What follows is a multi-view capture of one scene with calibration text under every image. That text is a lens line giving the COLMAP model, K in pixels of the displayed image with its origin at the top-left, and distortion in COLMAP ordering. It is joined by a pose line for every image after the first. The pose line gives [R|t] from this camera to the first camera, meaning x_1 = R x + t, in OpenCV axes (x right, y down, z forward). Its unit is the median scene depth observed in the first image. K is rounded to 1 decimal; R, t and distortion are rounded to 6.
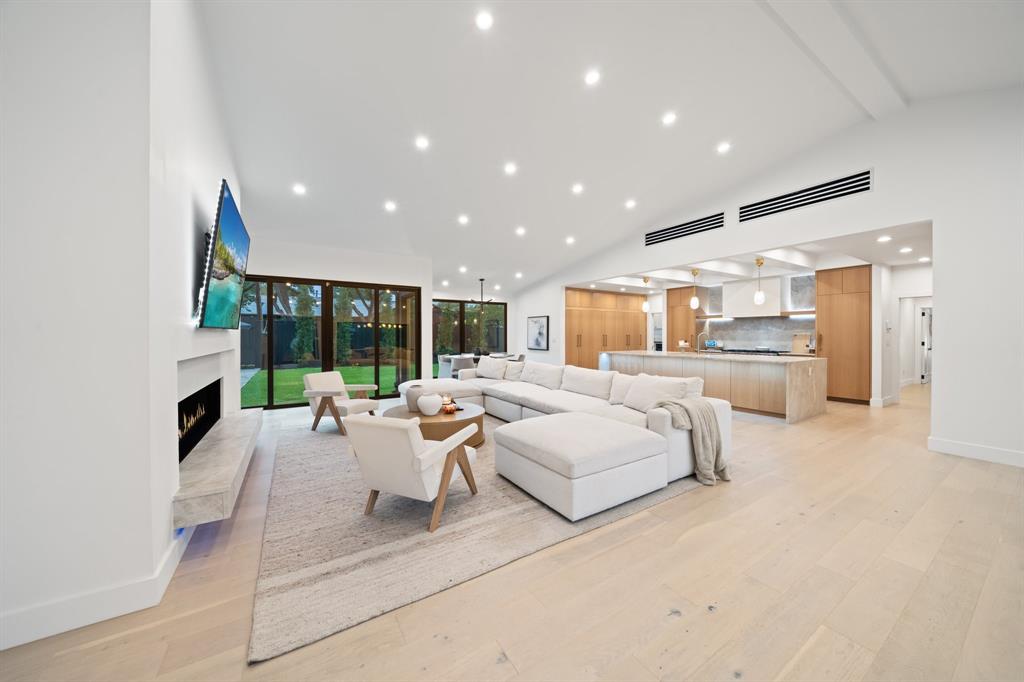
lens RADIAL K [[349.9, 0, 508.0], [0, 349.9, 335.8], [0, 0, 1]] dist [-0.004801, -0.000127]
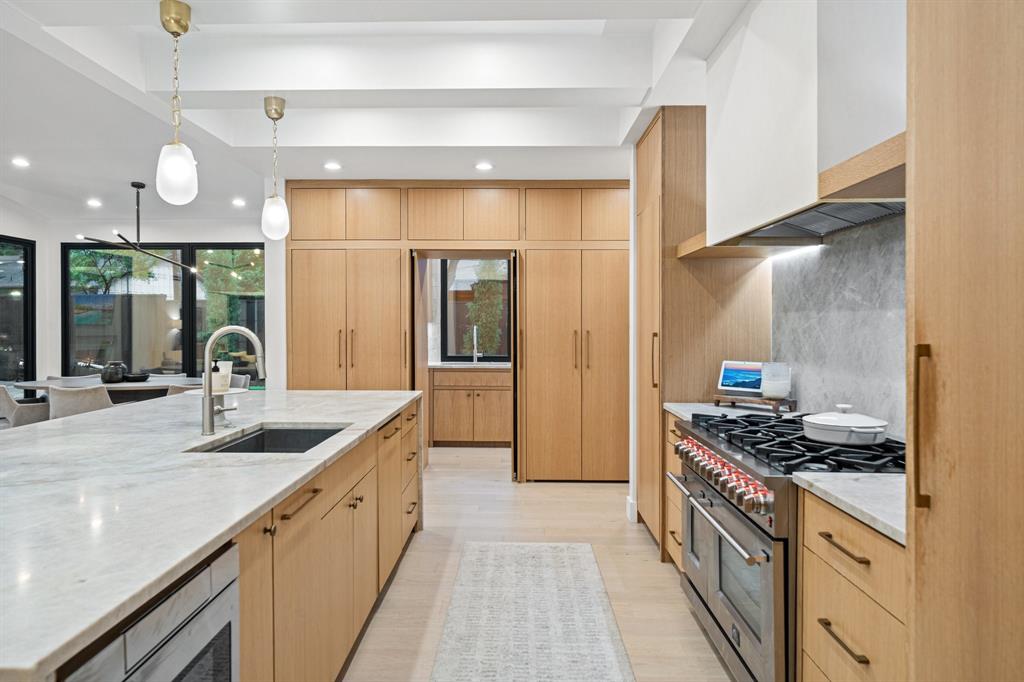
lens RADIAL K [[691.4, 0, 516.9], [0, 691.4, 324.8], [0, 0, 1]] dist [0.009143, 0.006460]
pose [[0.838884, 0.001890, -0.544307, 0.684489], [-0.003963, 0.999989, -0.002636, -0.005837], [0.544296, 0.004368, 0.838882, 0.581755]]
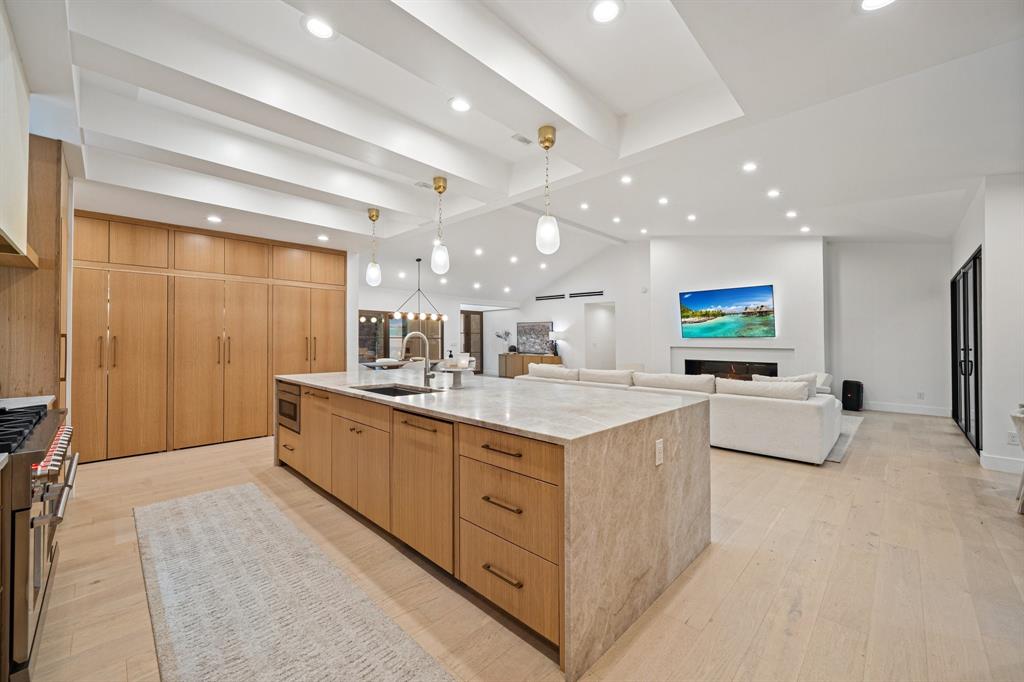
lens RADIAL K [[396.8, 0, 507.7], [0, 396.8, 337.7], [0, 0, 1]] dist [-0.011578, -0.000371]
pose [[-0.974272, -0.005980, -0.225295, 0.423455], [-0.005461, 0.999981, -0.002928, -0.000669], [0.225308, -0.001622, -0.974286, 1.107201]]
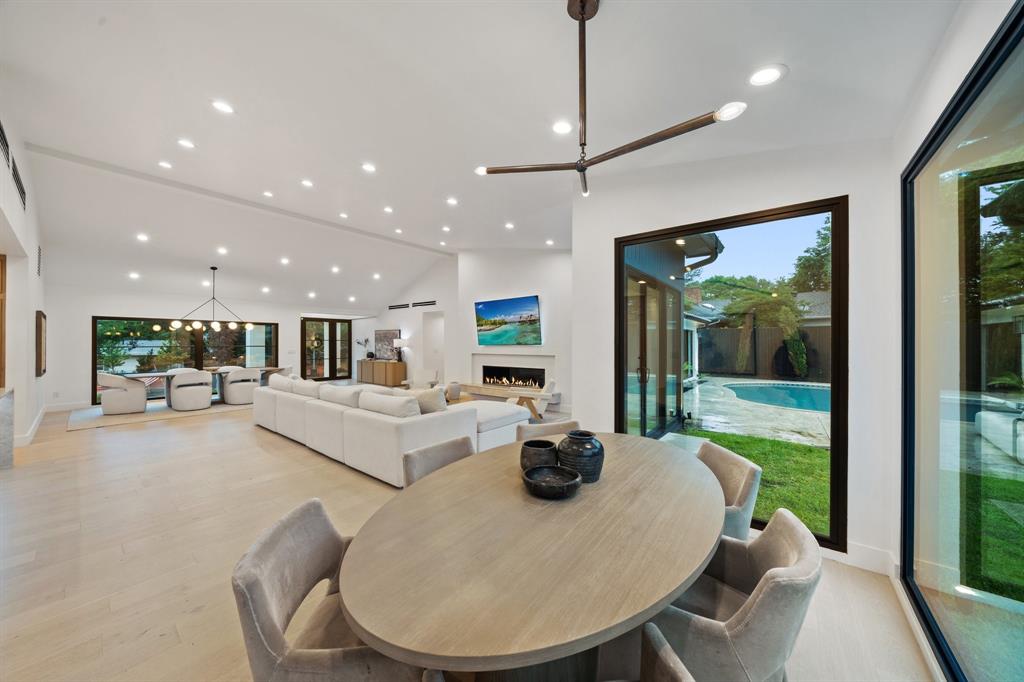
lens RADIAL K [[349.9, 0, 507.4], [0, 349.9, 341.6], [0, 0, 1]] dist [-0.004801, -0.000127]
pose [[-0.947502, 0.000950, -0.319747, 0.001142], [0.001958, 0.999994, -0.002830, -0.011866], [0.319743, -0.003308, -0.947499, 1.141287]]
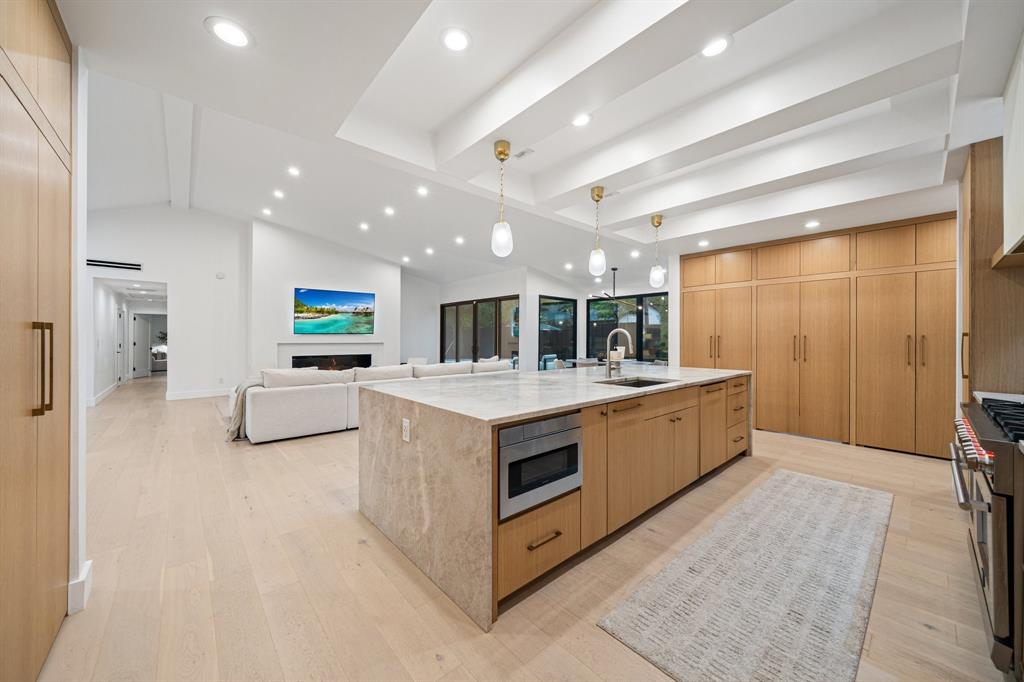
lens RADIAL K [[375.0, 0, 505.3], [0, 375.0, 333.9], [0, 0, 1]] dist [-0.006358, -0.000259]
pose [[0.152301, -0.012337, -0.988257, 0.746931], [-0.006091, 0.999891, -0.013421, 0.004722], [0.988315, 0.008063, 0.152209, 0.609051]]
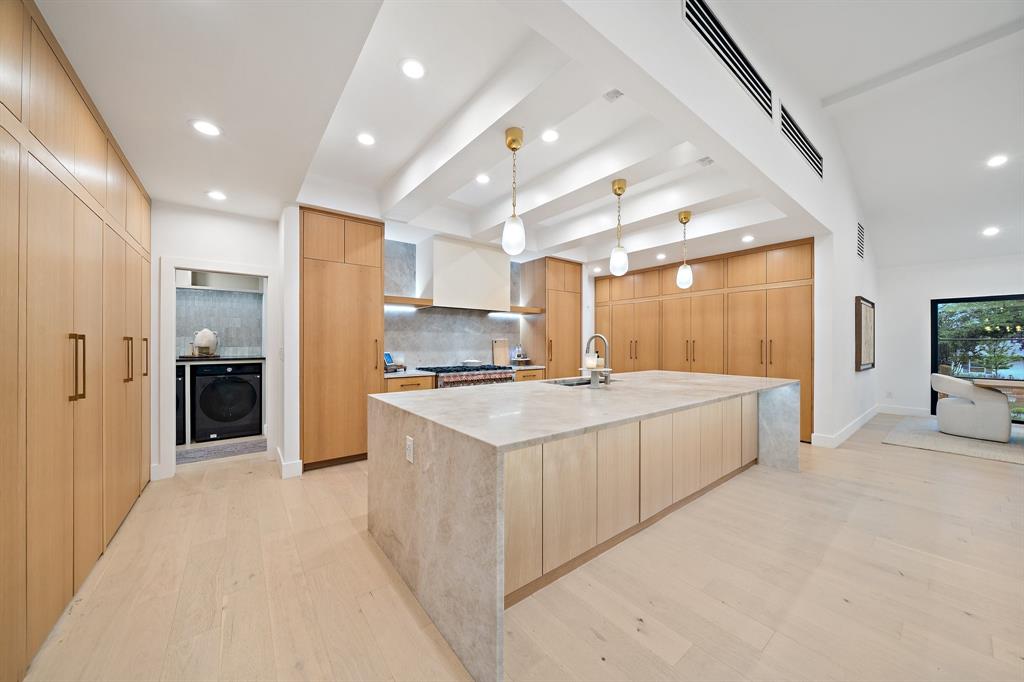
lens RADIAL K [[349.9, 0, 505.0], [0, 349.9, 344.2], [0, 0, 1]] dist [-0.004801, -0.000127]
pose [[-0.087645, -0.002104, 0.996150, 0.101424], [0.001645, 0.999996, 0.002257, 0.002386], [-0.996150, 0.001837, -0.087641, 0.884389]]
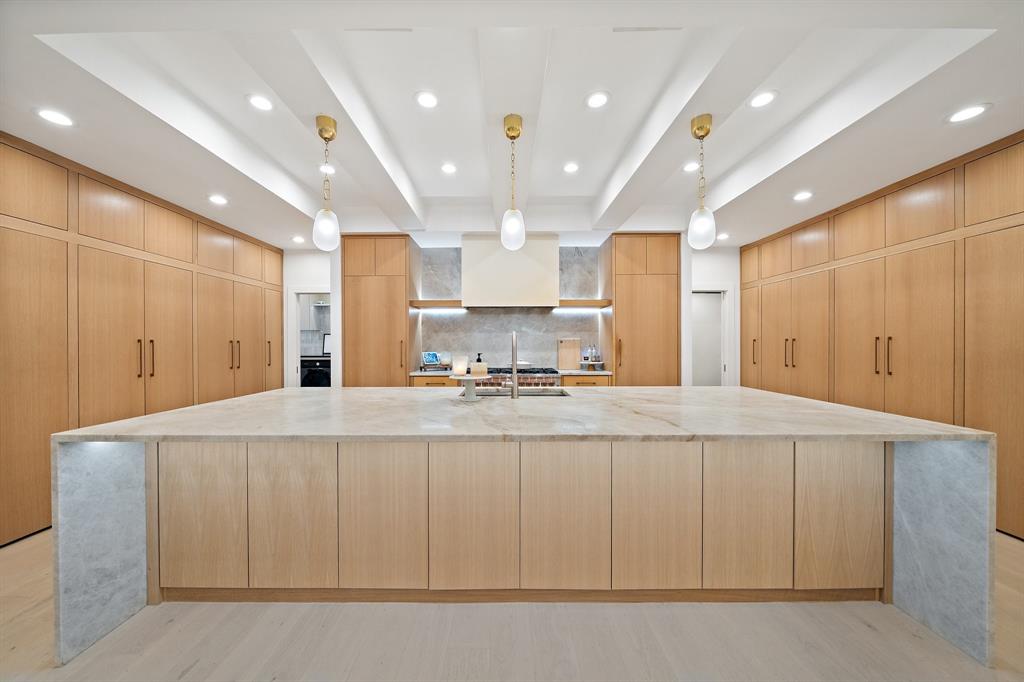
lens RADIAL K [[349.9, 0, 504.0], [0, 349.9, 347.5], [0, 0, 1]] dist [-0.004801, -0.000127]
pose [[0.536265, -0.009245, 0.843999, 0.209238], [0.004904, 0.999957, 0.007837, 0.003720], [-0.844036, -0.000064, 0.536287, 0.638428]]
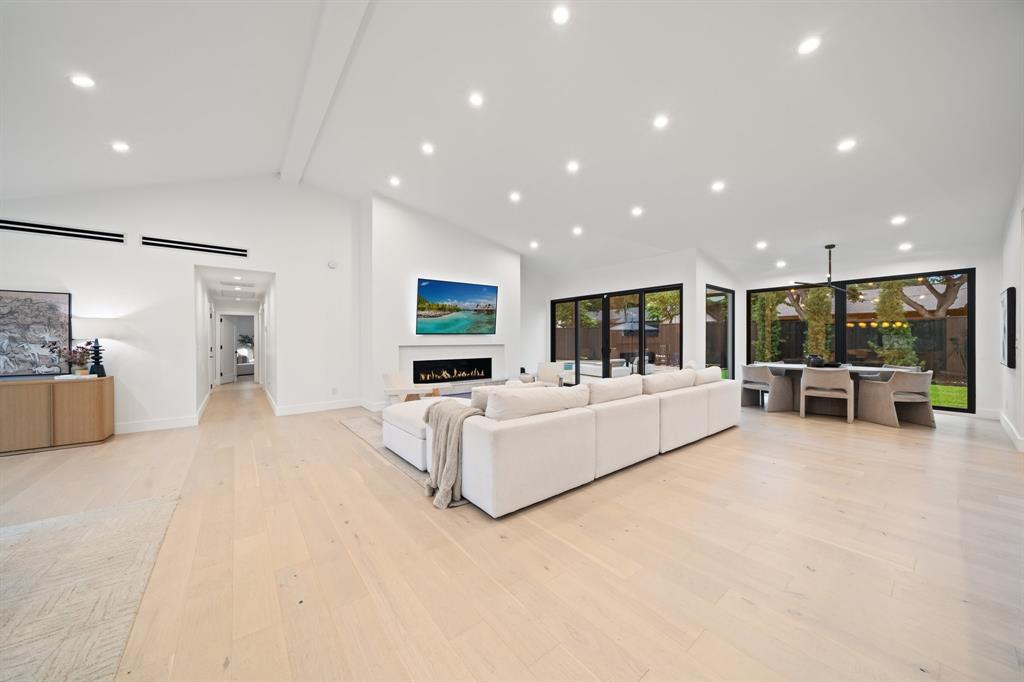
lens RADIAL K [[349.9, 0, 503.1], [0, 349.9, 344.1], [0, 0, 1]] dist [-0.004801, -0.000127]
pose [[0.086570, 0.012075, -0.996173, 0.494524], [0.002512, 0.999921, 0.012339, 0.005096], [0.996243, -0.003571, 0.086533, 0.357329]]
